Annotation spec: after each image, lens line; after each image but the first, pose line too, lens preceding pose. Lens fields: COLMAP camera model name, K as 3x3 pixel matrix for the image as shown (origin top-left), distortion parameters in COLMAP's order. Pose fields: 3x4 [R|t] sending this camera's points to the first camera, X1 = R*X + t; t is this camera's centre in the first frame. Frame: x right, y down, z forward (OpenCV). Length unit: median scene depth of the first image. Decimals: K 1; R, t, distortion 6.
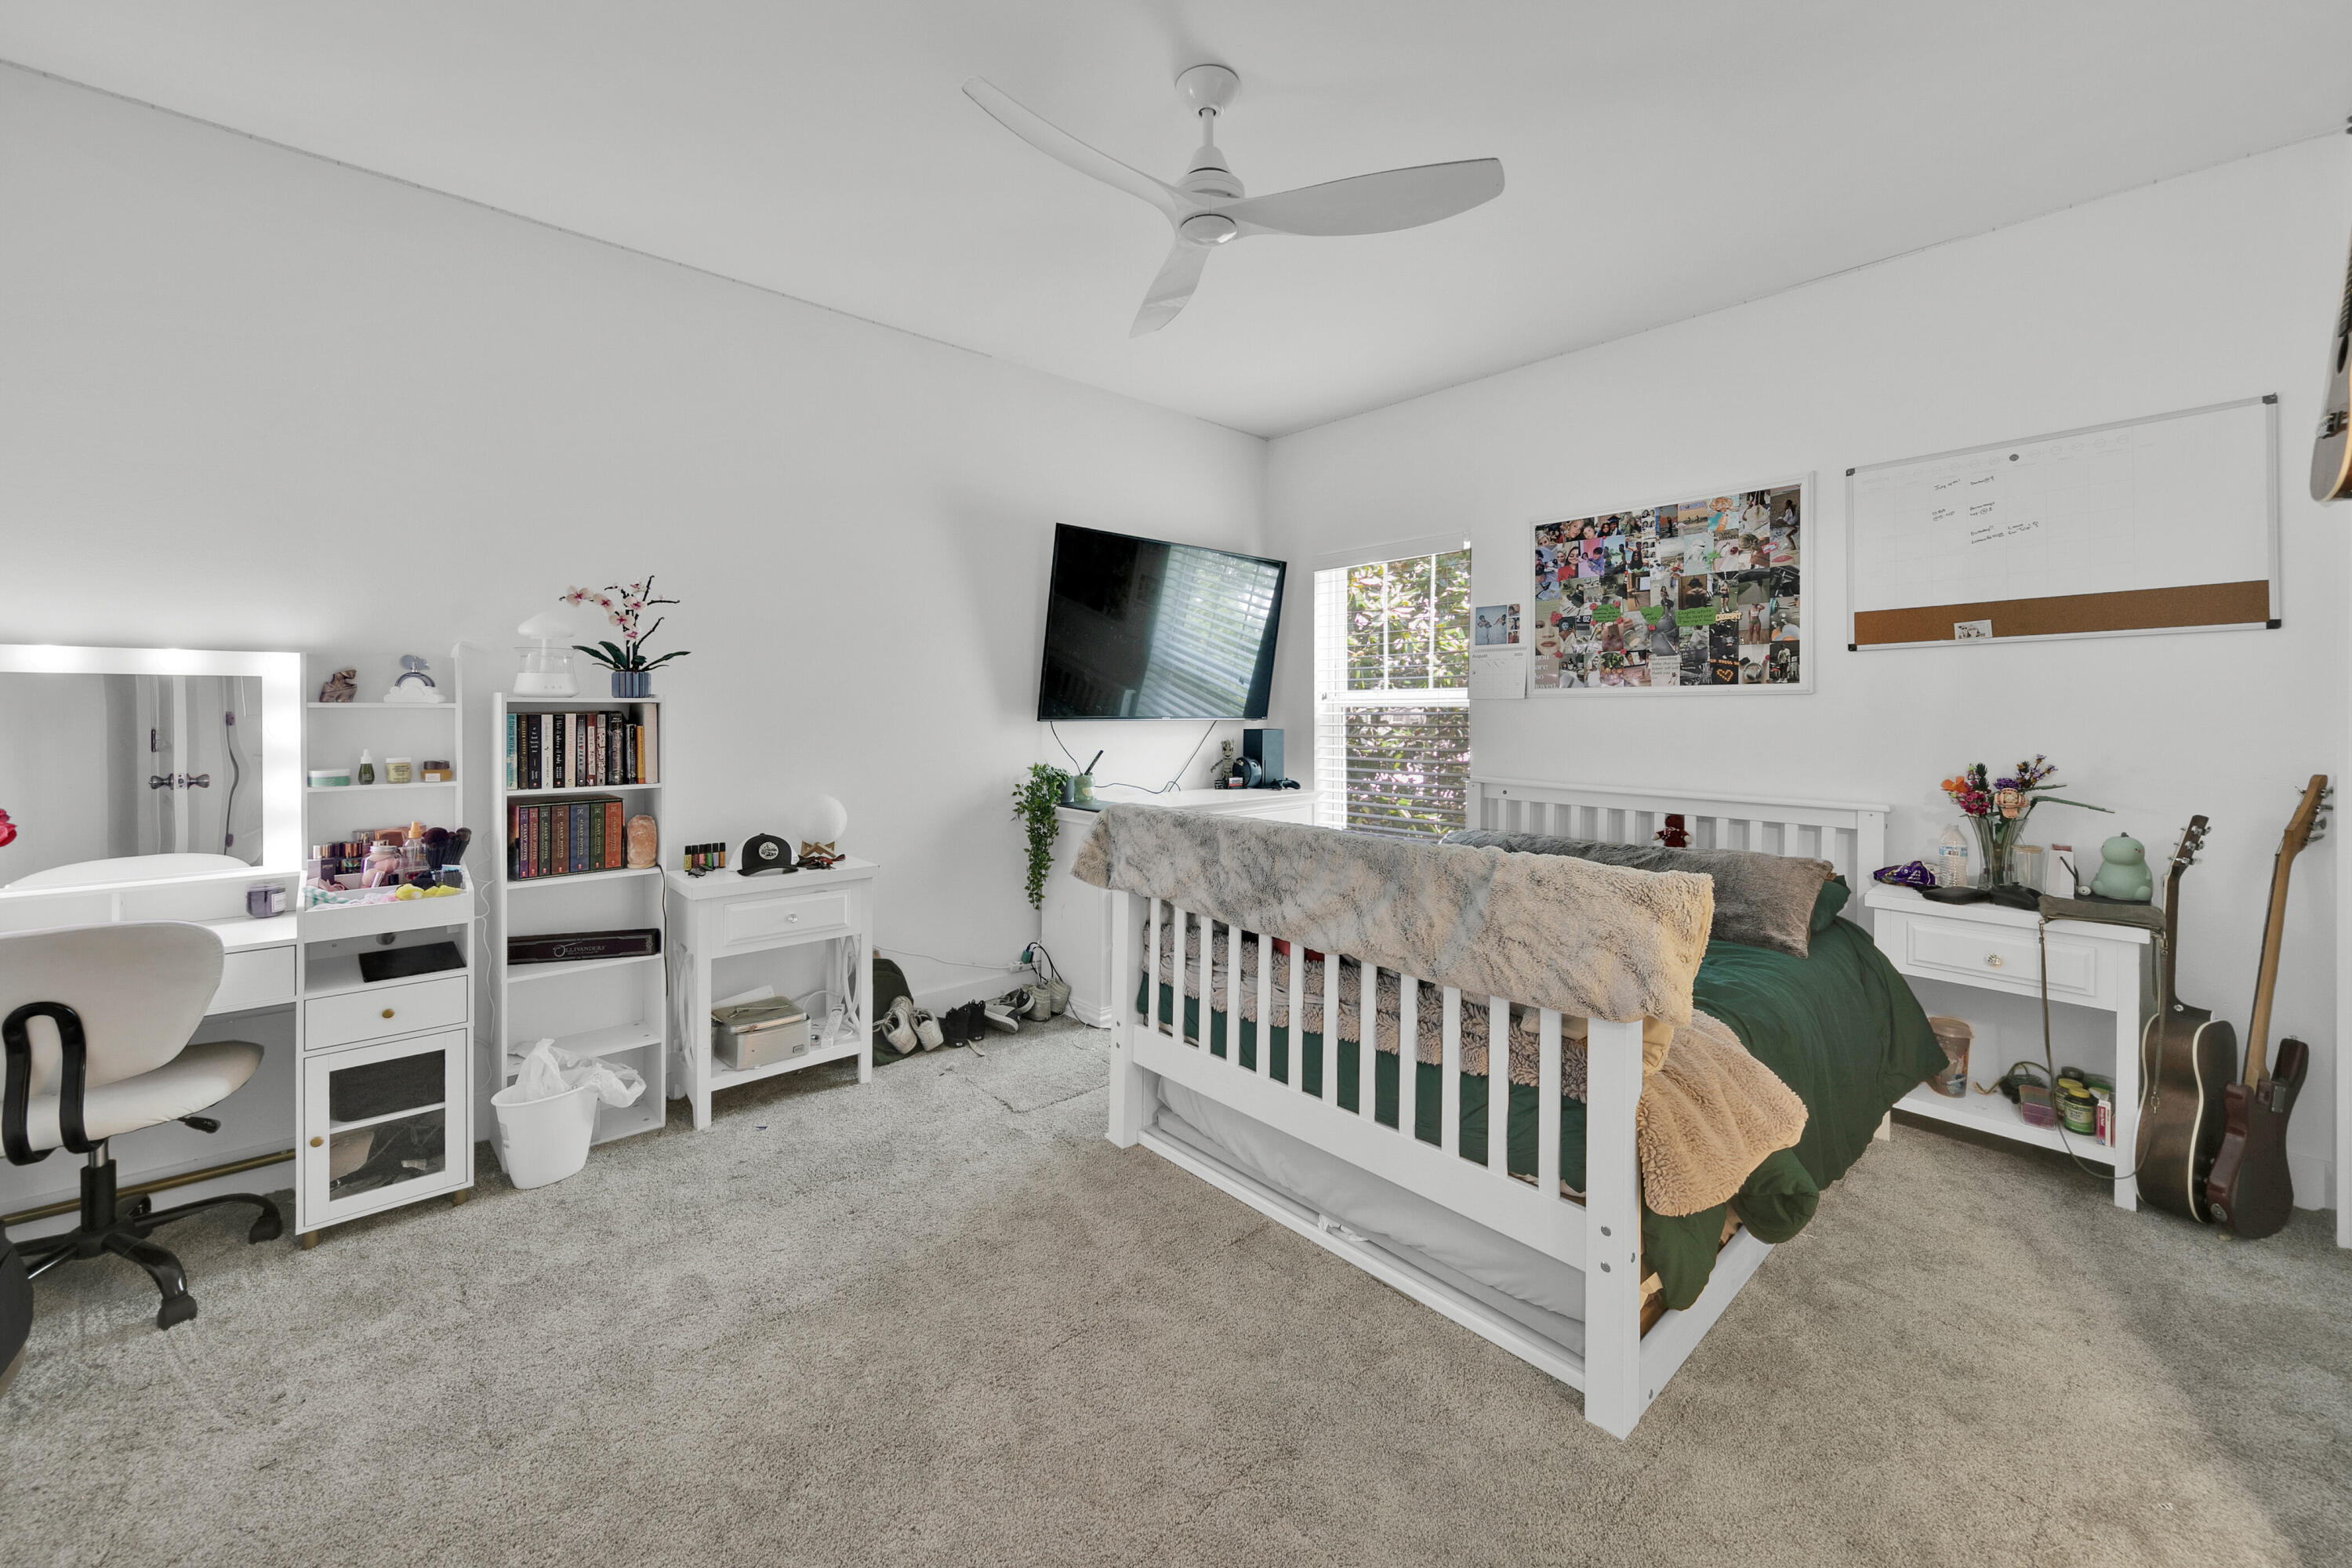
lens RADIAL K [[927.7, 0, 1168.3], [0, 927.7, 715.1], [0, 0, 1]] dist [0.000435, -0.000243]
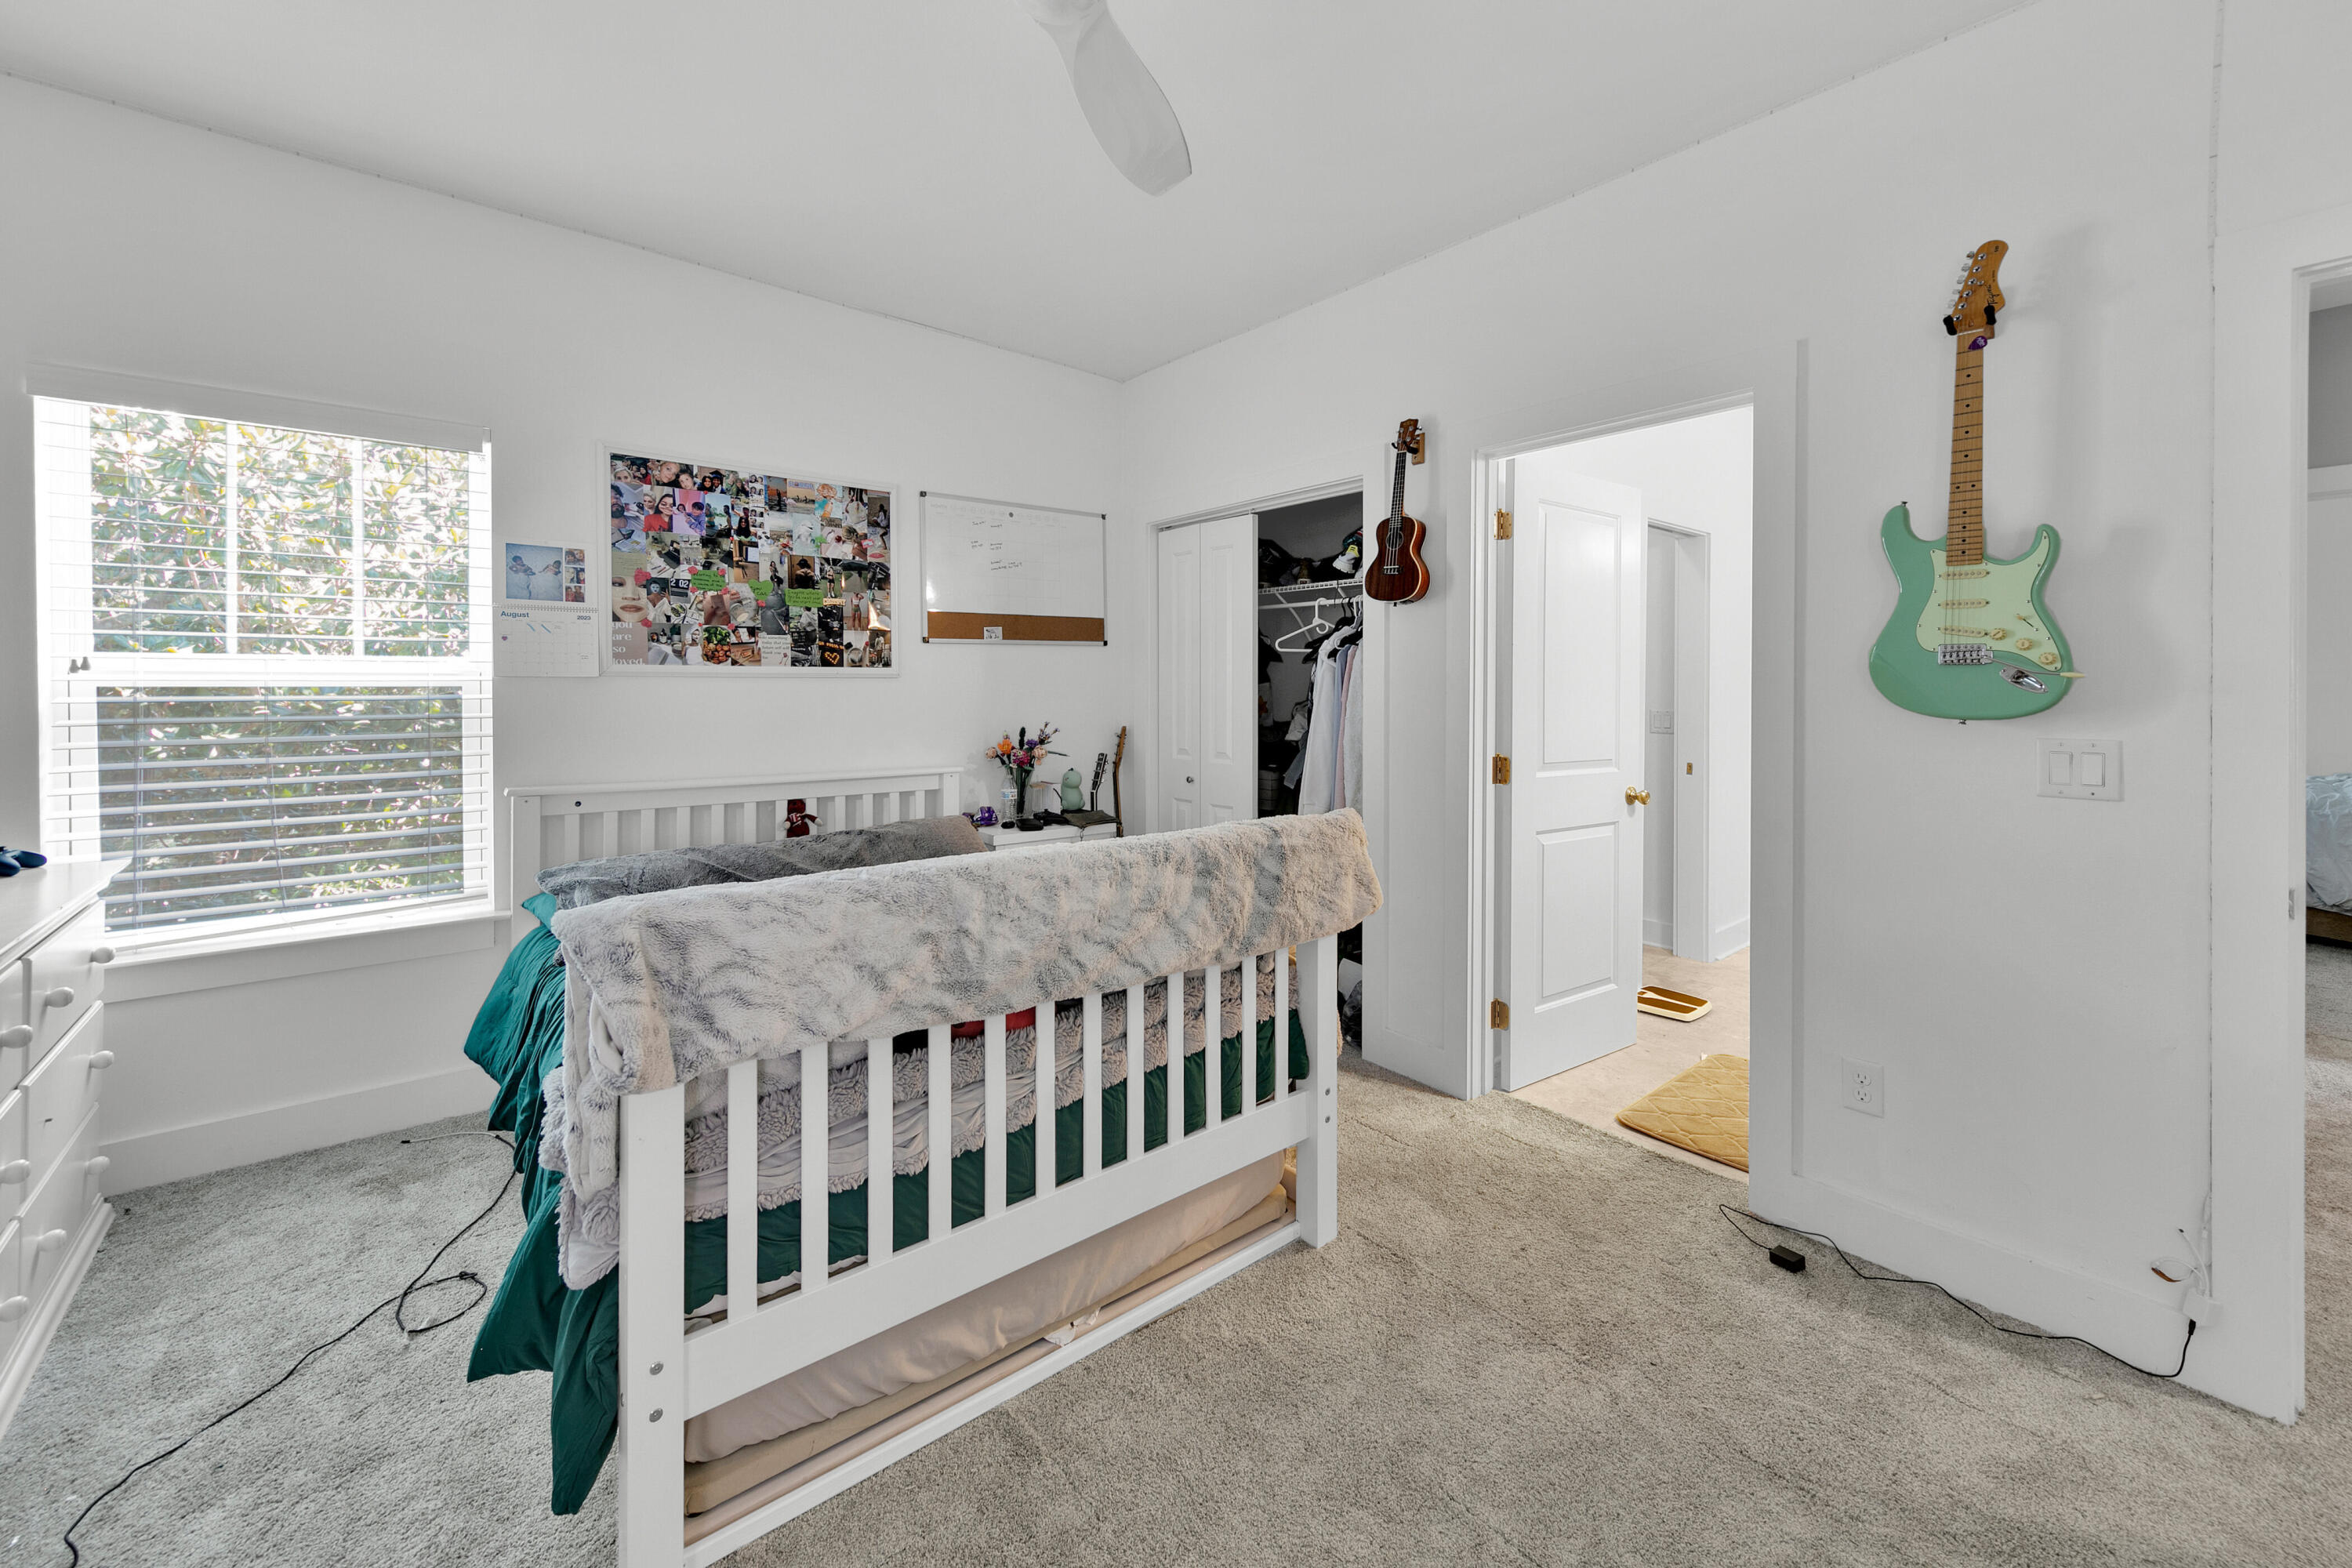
lens RADIAL K [[920.3, 0, 1174.1], [0, 920.3, 698.3], [0, 0, 1]] dist [0.000508, -0.000022]
pose [[0.020306, -0.009462, 0.999749, -0.403965], [0.004730, 0.999945, 0.009368, -0.005888], [-0.999783, 0.004539, 0.020350, 0.580203]]
